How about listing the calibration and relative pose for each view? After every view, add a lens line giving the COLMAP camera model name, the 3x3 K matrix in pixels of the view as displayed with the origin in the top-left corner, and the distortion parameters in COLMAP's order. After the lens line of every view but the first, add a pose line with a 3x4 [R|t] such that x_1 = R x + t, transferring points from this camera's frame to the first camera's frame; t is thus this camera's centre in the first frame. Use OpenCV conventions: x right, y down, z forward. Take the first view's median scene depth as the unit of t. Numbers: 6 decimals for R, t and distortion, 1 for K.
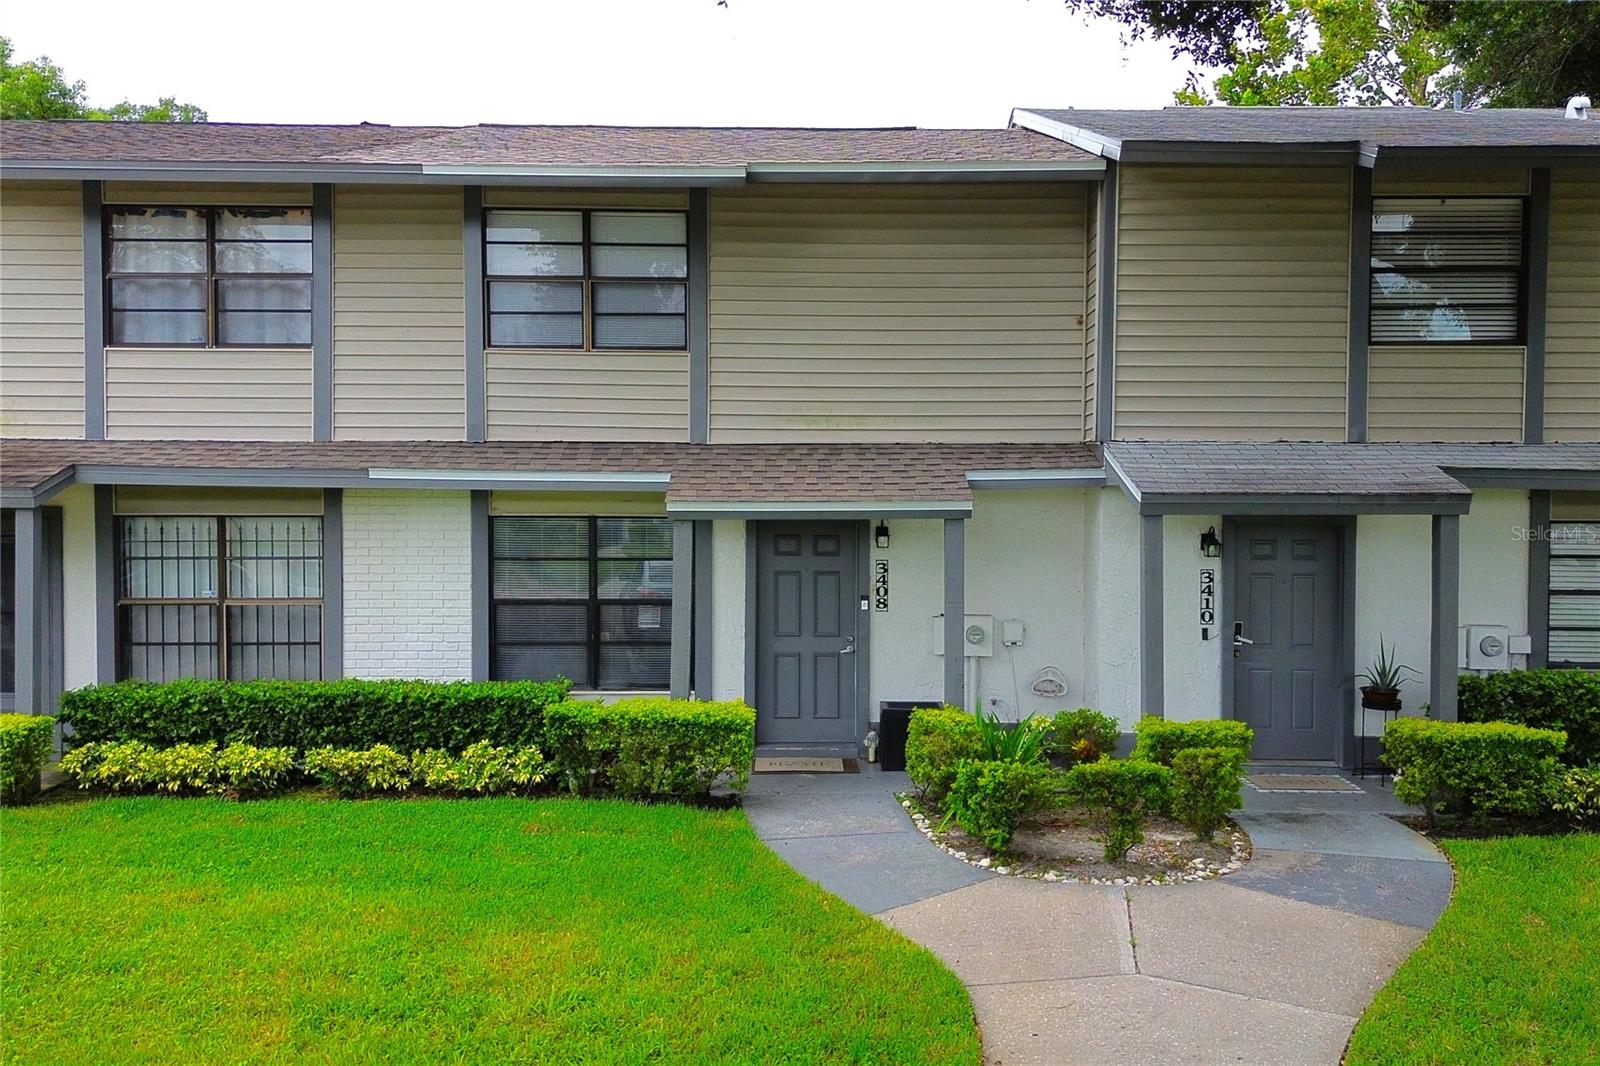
lens RADIAL K [[1309.9, 0, 788.9], [0, 1309.9, 536.0], [0, 0, 1]] dist [0.003426, 0.002419]
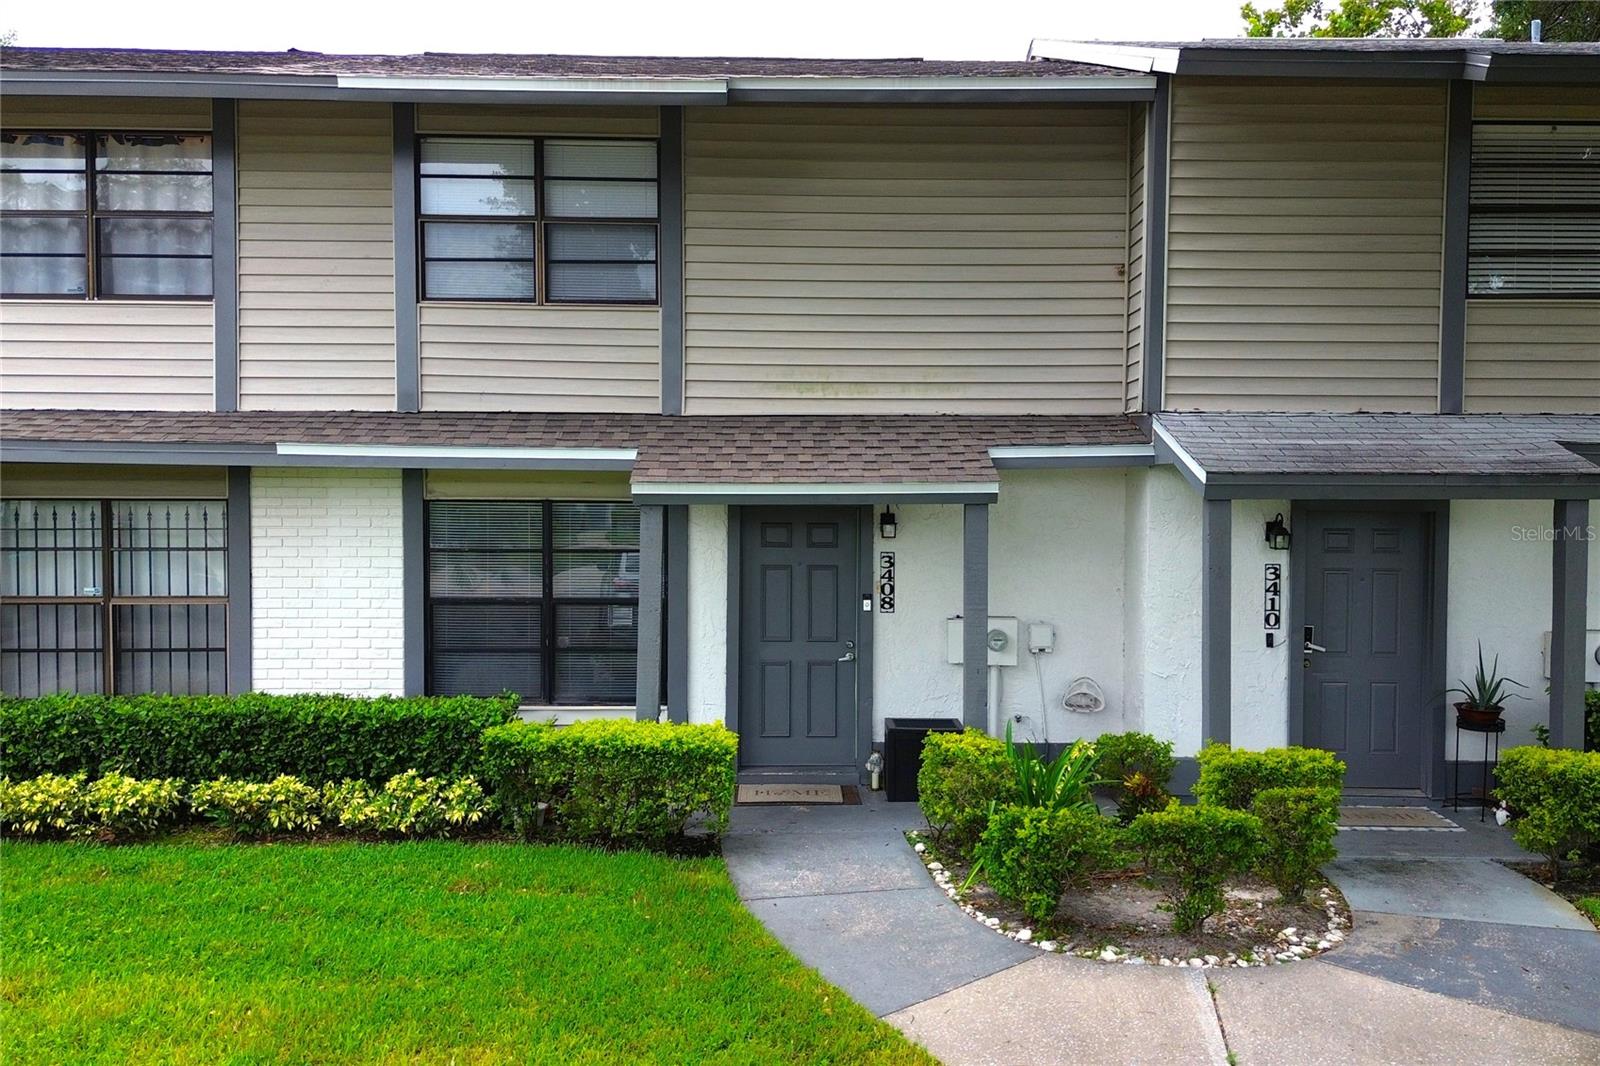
lens RADIAL K [[1309.9, 0, 792.1], [0, 1309.9, 537.2], [0, 0, 1]] dist [0.003426, 0.002419]
pose [[0.999929, 0.000989, 0.011840, -0.001094], [-0.001129, 0.999930, 0.011752, -0.001400], [-0.011828, -0.011764, 0.999861, 0.157879]]
